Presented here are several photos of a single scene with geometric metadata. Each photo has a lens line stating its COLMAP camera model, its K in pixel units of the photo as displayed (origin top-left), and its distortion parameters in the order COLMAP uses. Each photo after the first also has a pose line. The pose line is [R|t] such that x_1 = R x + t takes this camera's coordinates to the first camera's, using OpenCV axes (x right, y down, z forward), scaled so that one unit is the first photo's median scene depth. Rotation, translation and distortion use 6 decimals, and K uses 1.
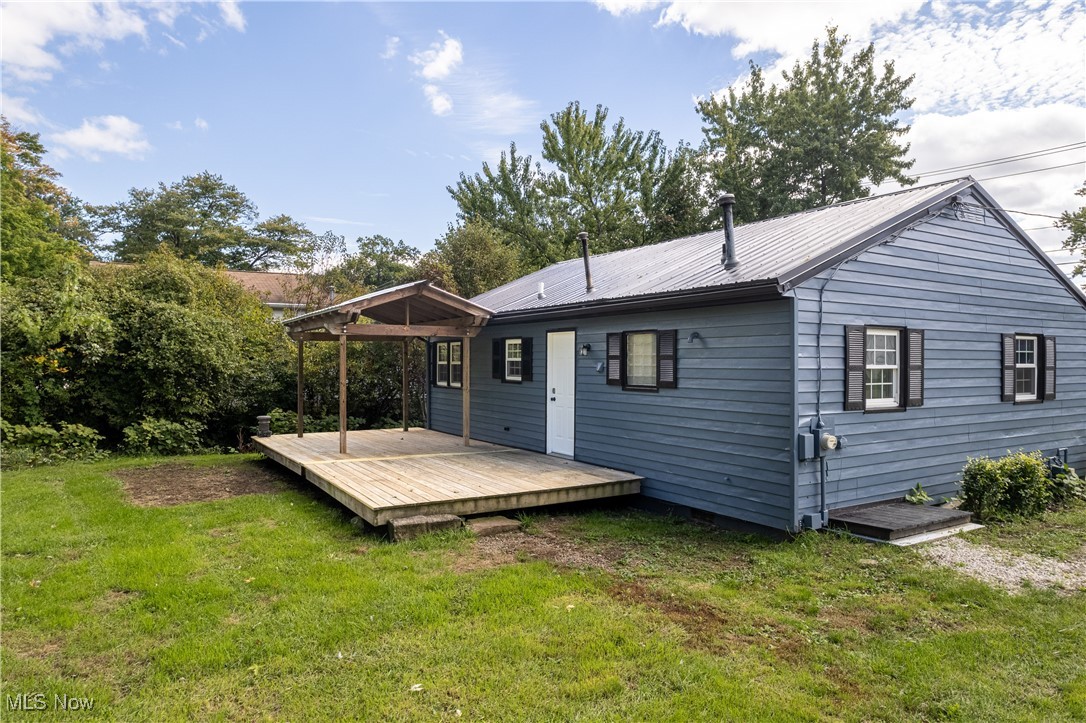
lens RADIAL K [[692.2, 0, 543.0], [0, 692.2, 361.5], [0, 0, 1]] dist [-0.001661, 0.001223]
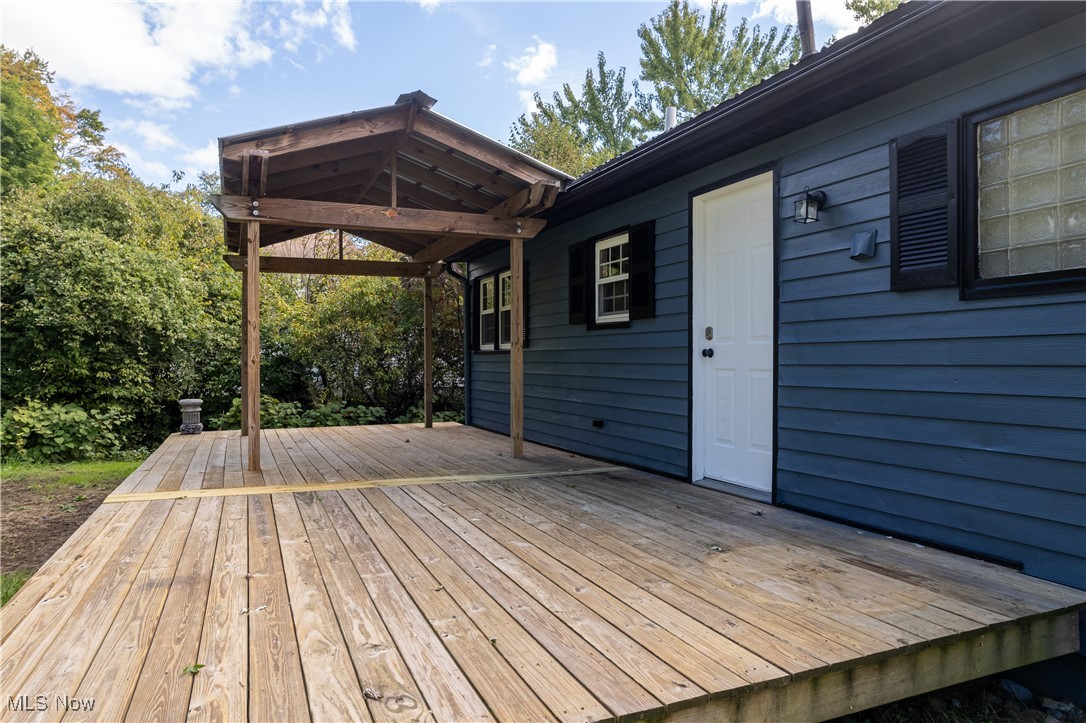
lens RADIAL K [[703.8, 0, 546.2], [0, 703.8, 356.0], [0, 0, 1]] dist [-0.079464, 0.078378]
pose [[0.992409, -0.005656, -0.122852, -0.022555], [0.005182, 0.999978, -0.004182, 0.042084], [0.122873, 0.003514, 0.992416, 0.410847]]
